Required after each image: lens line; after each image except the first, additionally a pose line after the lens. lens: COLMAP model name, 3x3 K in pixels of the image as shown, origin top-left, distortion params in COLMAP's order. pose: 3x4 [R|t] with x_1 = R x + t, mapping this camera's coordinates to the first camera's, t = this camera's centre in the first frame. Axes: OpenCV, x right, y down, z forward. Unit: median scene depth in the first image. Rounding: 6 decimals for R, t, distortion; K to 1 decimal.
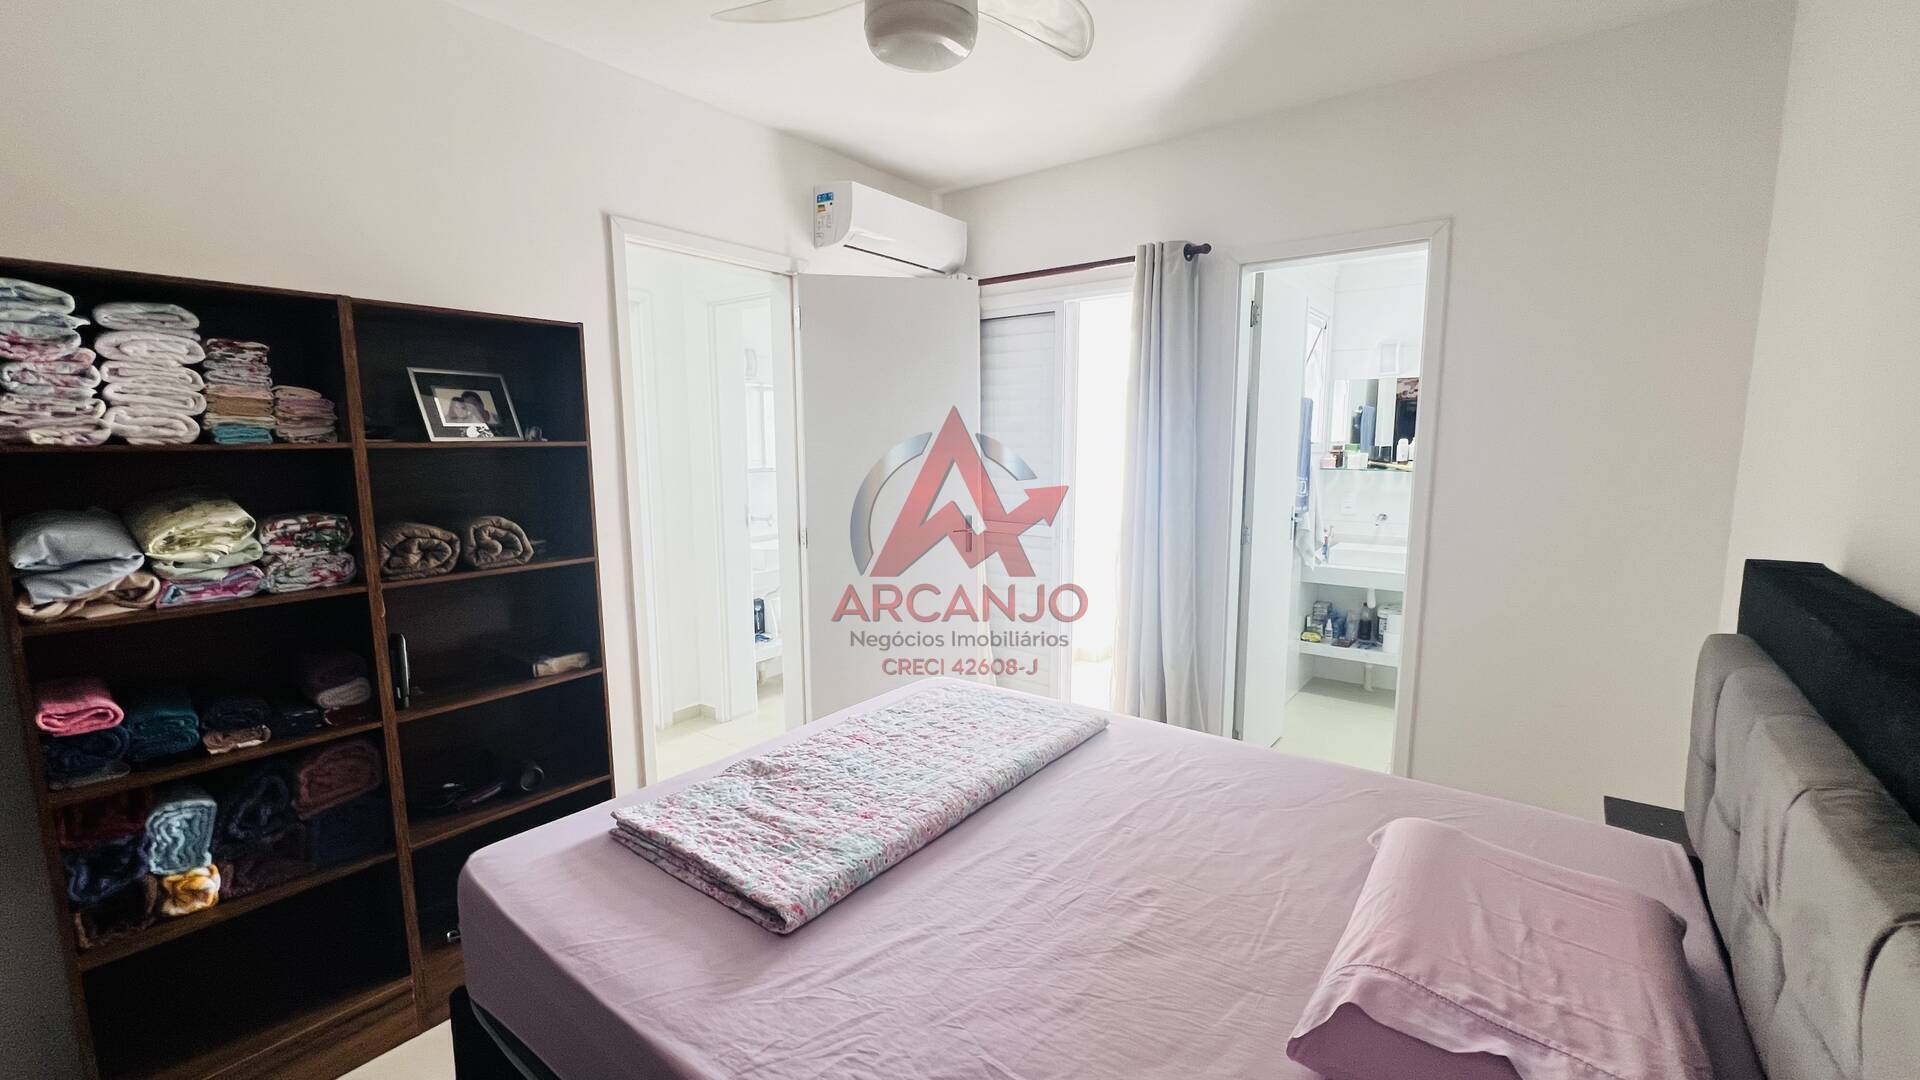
lens RADIAL K [[769.0, 0, 957.1], [0, 769.0, 537.2], [0, 0, 1]] dist [-0.003287, 0.000752]
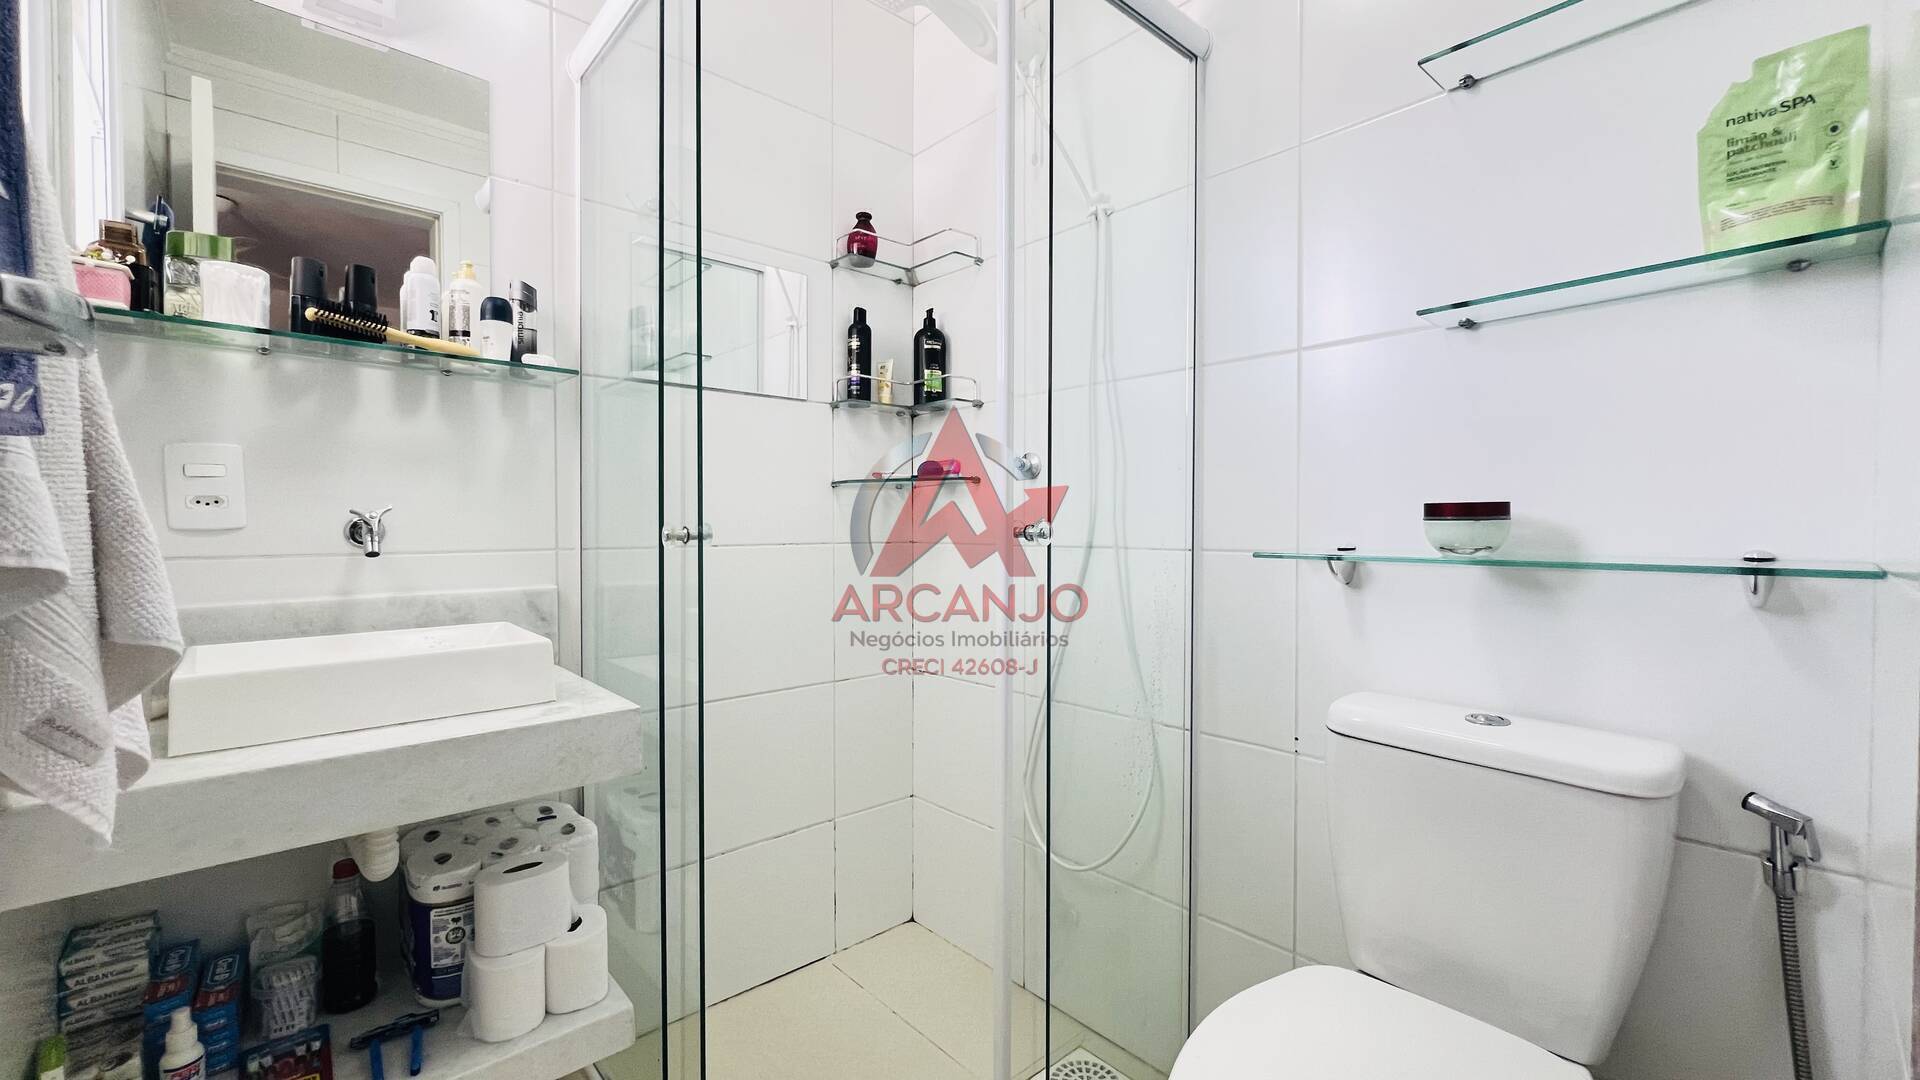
lens RADIAL K [[769.0, 0, 956.9], [0, 769.0, 540.8], [0, 0, 1]] dist [-0.003287, 0.000752]
pose [[0.167496, -0.013841, 0.985776, 0.313783], [0.119737, 0.992785, -0.006406, 0.004535], [-0.978575, 0.119107, 0.167945, 0.740344]]
